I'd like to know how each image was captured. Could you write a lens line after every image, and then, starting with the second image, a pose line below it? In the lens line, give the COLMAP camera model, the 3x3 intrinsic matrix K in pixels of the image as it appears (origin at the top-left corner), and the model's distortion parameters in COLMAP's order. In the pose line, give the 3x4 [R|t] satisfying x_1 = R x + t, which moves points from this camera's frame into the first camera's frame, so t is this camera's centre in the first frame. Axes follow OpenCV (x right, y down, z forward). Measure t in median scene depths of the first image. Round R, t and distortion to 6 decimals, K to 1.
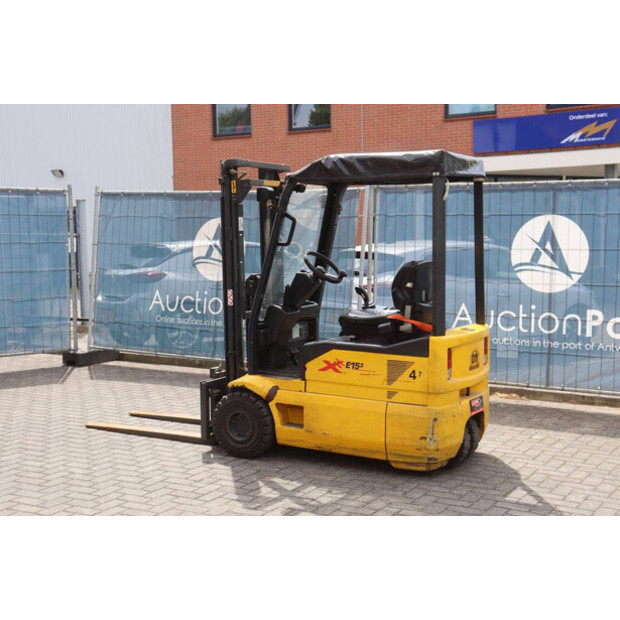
lens RADIAL K [[845.8, 0, 310.0], [0, 845.8, 310.0], [0, 0, 1]] dist [0.134781, 0.041055]
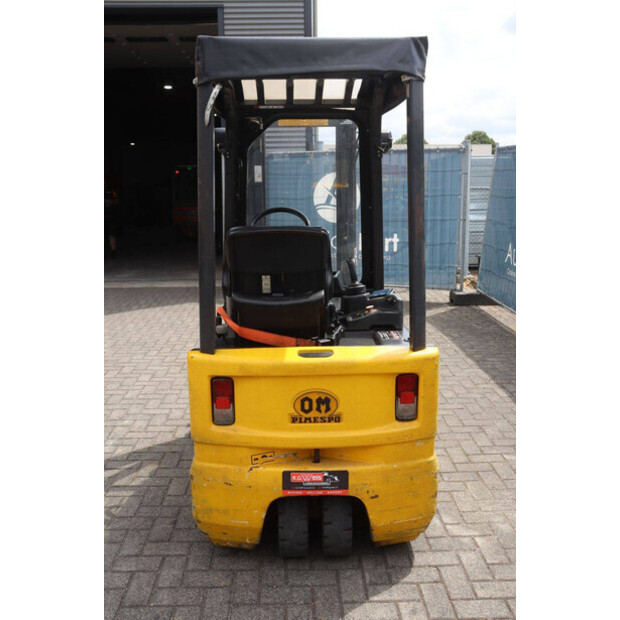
lens RADIAL K [[579.2, 0, 310.0], [0, 579.2, 310.0], [0, 0, 1]] dist [-0.059930, 0.003275]
pose [[0.530700, 0.164355, -0.831472, 0.410788], [-0.059894, 0.985838, 0.156640, -0.053659], [0.845441, -0.033328, 0.533028, 0.649647]]
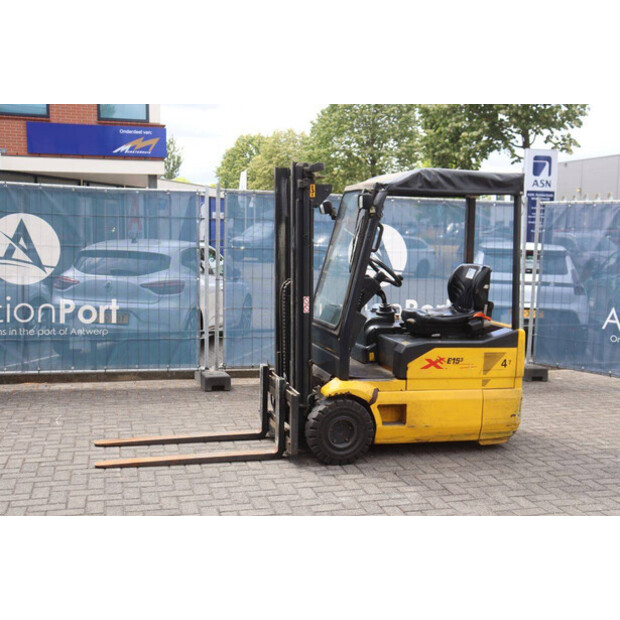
lens RADIAL K [[737.4, 0, 343.4], [0, 737.4, 311.4], [0, 0, 1]] dist [0.032317, 0.026071]
pose [[0.739455, -0.053627, 0.671067, -0.558238], [0.040733, 0.998560, 0.034914, -0.030665], [-0.671972, 0.001517, 0.740575, 0.305120]]
